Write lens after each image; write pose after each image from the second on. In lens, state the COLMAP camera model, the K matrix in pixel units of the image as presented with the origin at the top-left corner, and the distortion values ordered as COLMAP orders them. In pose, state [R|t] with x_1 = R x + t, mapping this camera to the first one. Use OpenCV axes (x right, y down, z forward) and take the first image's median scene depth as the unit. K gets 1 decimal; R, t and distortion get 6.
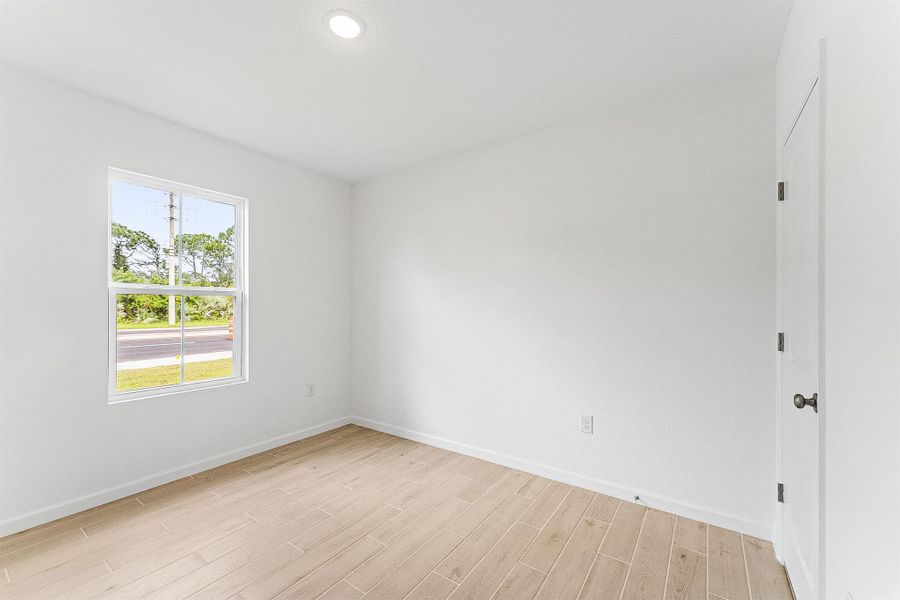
lens RADIAL K [[362.9, 0, 443.0], [0, 362.9, 306.3], [0, 0, 1]] dist [0.006571, -0.000343]
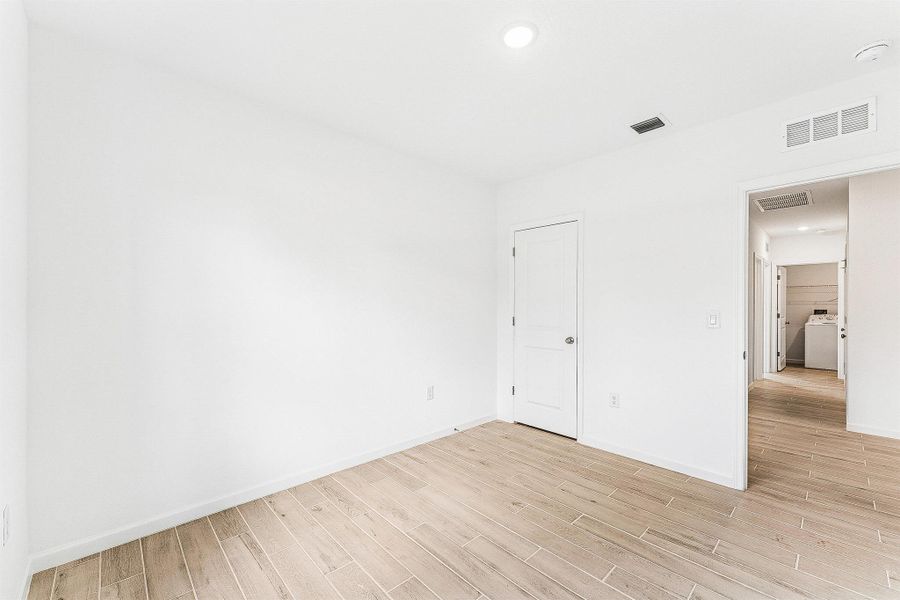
lens RADIAL K [[362.9, 0, 447.1], [0, 362.9, 305.0], [0, 0, 1]] dist [0.006571, -0.000343]
pose [[0.195722, 0.002931, 0.980655, -1.032100], [-0.005764, 0.999982, -0.001838, 0.001127], [-0.980643, -0.005292, 0.195735, 0.769142]]
